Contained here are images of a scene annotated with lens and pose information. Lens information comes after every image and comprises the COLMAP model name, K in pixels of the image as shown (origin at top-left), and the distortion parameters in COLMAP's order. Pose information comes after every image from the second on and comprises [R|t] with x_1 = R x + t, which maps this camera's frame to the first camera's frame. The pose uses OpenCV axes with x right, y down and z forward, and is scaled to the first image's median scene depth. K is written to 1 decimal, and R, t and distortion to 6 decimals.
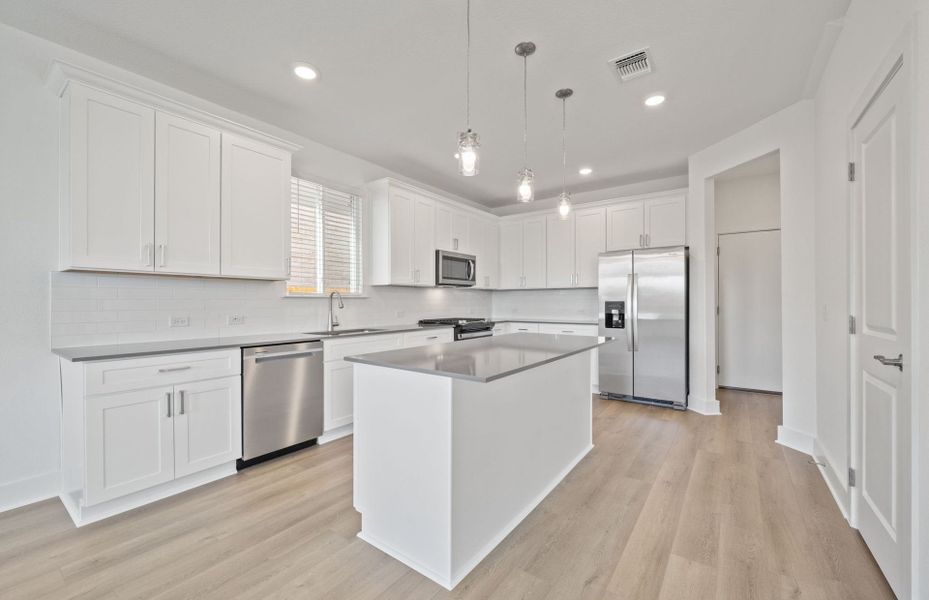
lens RADIAL K [[369.7, 0, 464.5], [0, 369.7, 300.0], [0, 0, 1]] dist [0.000618, 0.000015]
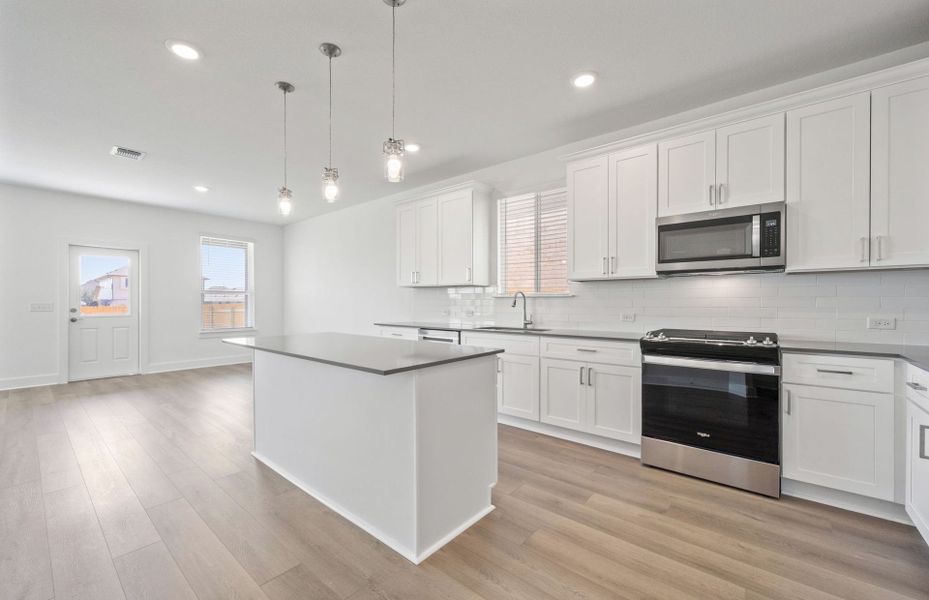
lens RADIAL K [[356.1, 0, 466.9], [0, 356.1, 306.0], [0, 0, 1]] dist [-0.020243, -0.000036]
pose [[-0.035238, 0.014993, -0.999266, 0.659136], [0.007249, 0.999865, 0.014746, 0.003259], [0.999353, -0.006724, -0.035342, 0.833916]]
